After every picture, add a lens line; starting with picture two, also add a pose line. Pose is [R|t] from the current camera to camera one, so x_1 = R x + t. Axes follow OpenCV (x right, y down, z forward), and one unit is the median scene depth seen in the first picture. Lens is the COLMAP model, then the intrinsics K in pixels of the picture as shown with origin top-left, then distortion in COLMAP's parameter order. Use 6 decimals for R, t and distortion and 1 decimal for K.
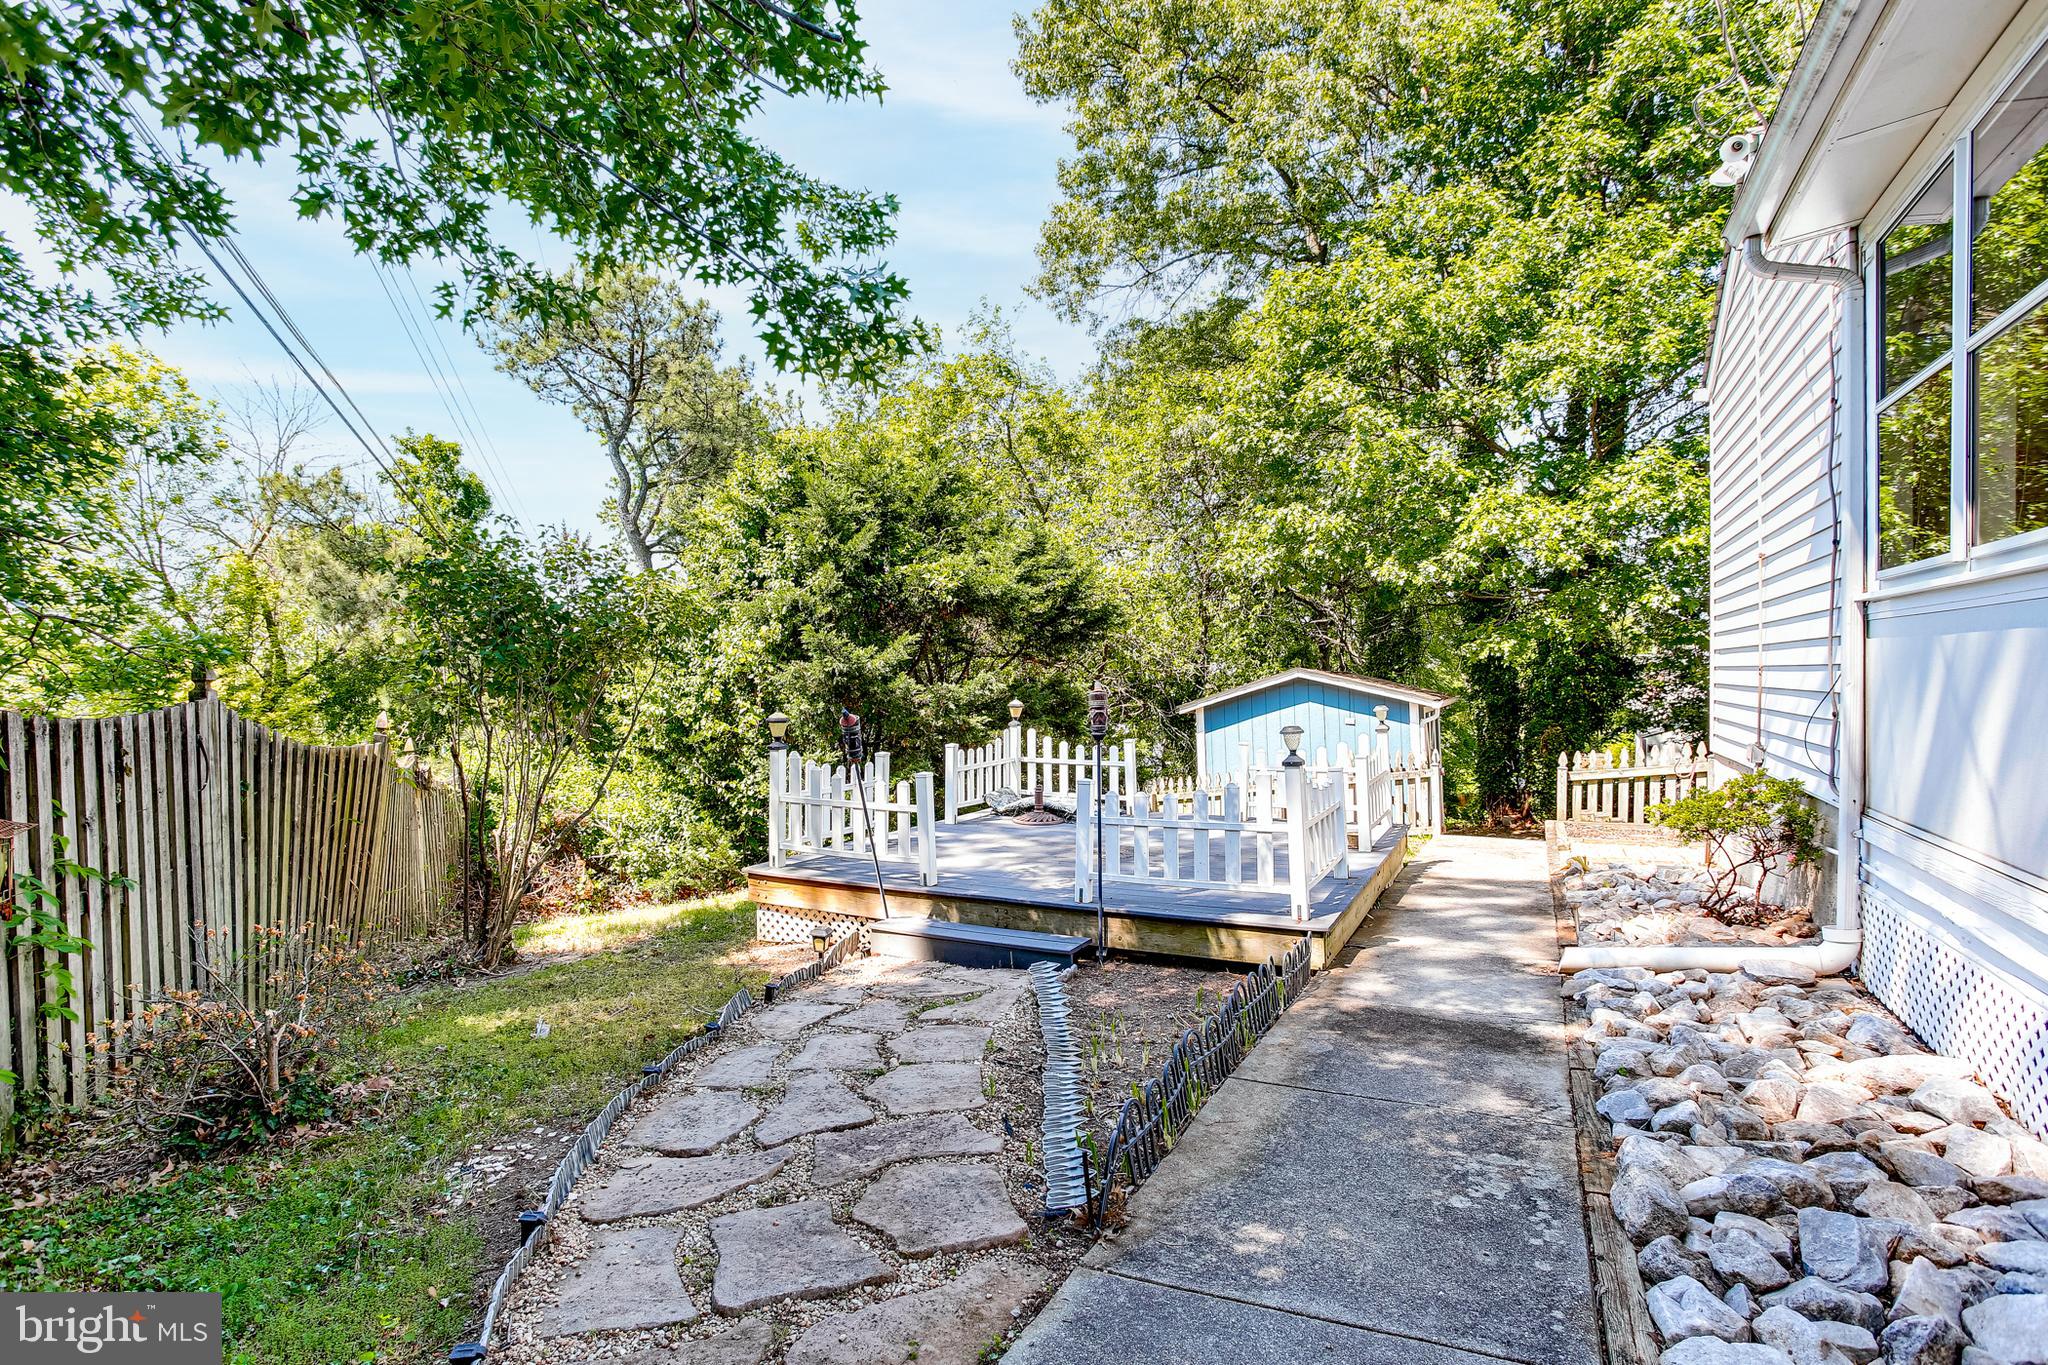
lens RADIAL K [[1012.6, 0, 1028.5], [0, 1012.6, 680.5], [0, 0, 1]] dist [-0.024556, 0.009167]
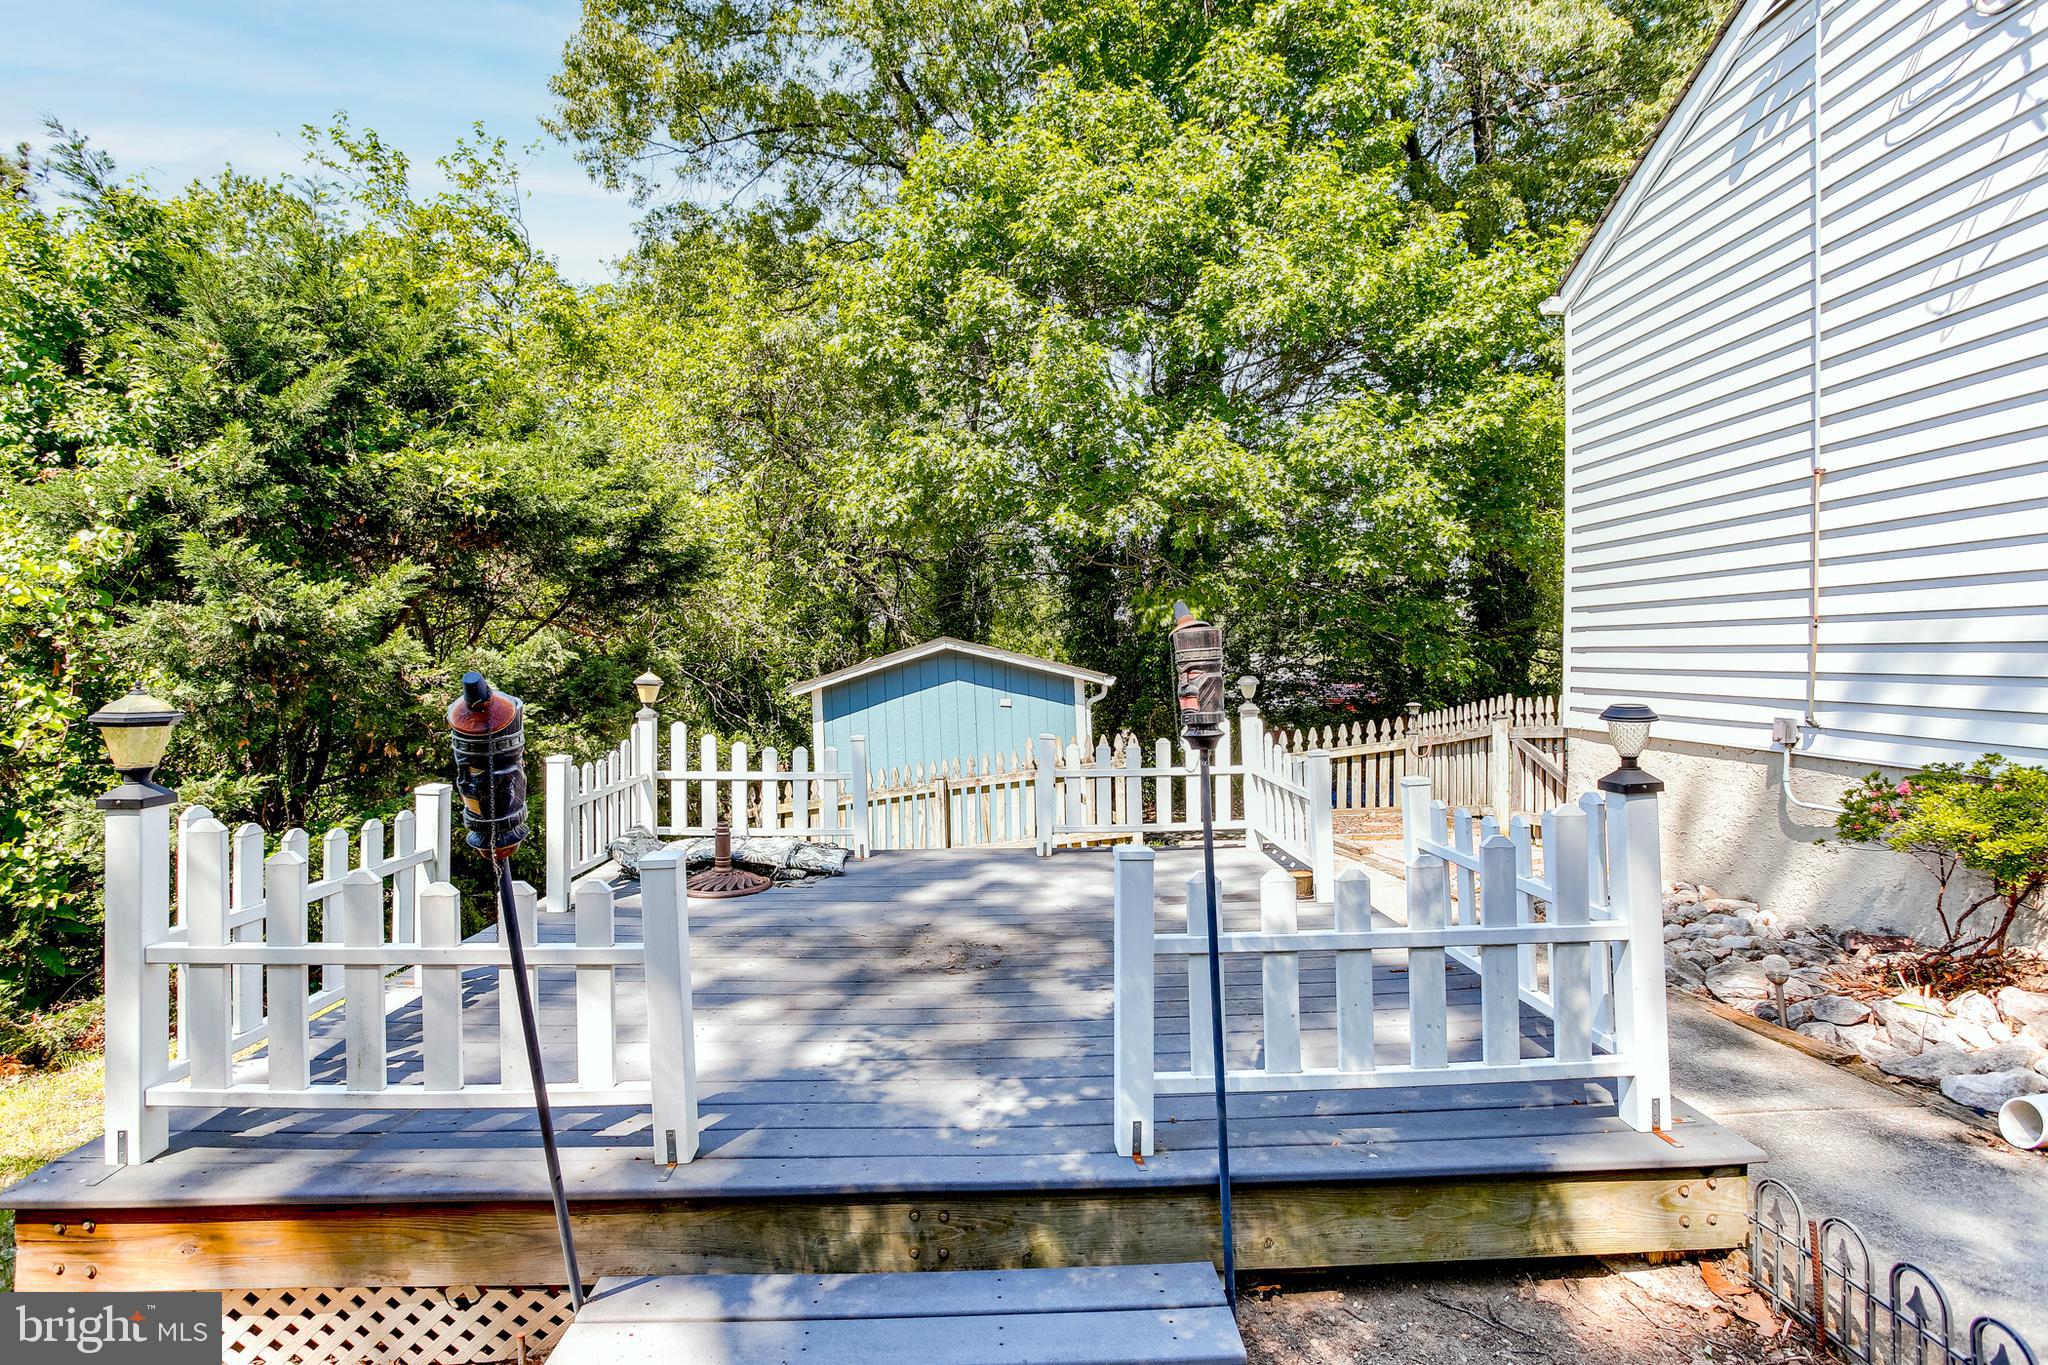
lens RADIAL K [[1012.6, 0, 1034.3], [0, 1012.6, 676.2], [0, 0, 1]] dist [-0.024556, 0.009167]
pose [[0.873173, -0.006512, 0.487367, -0.080777], [0.000671, 0.999926, 0.012158, 0.011137], [-0.487410, -0.010289, 0.873113, 0.304184]]
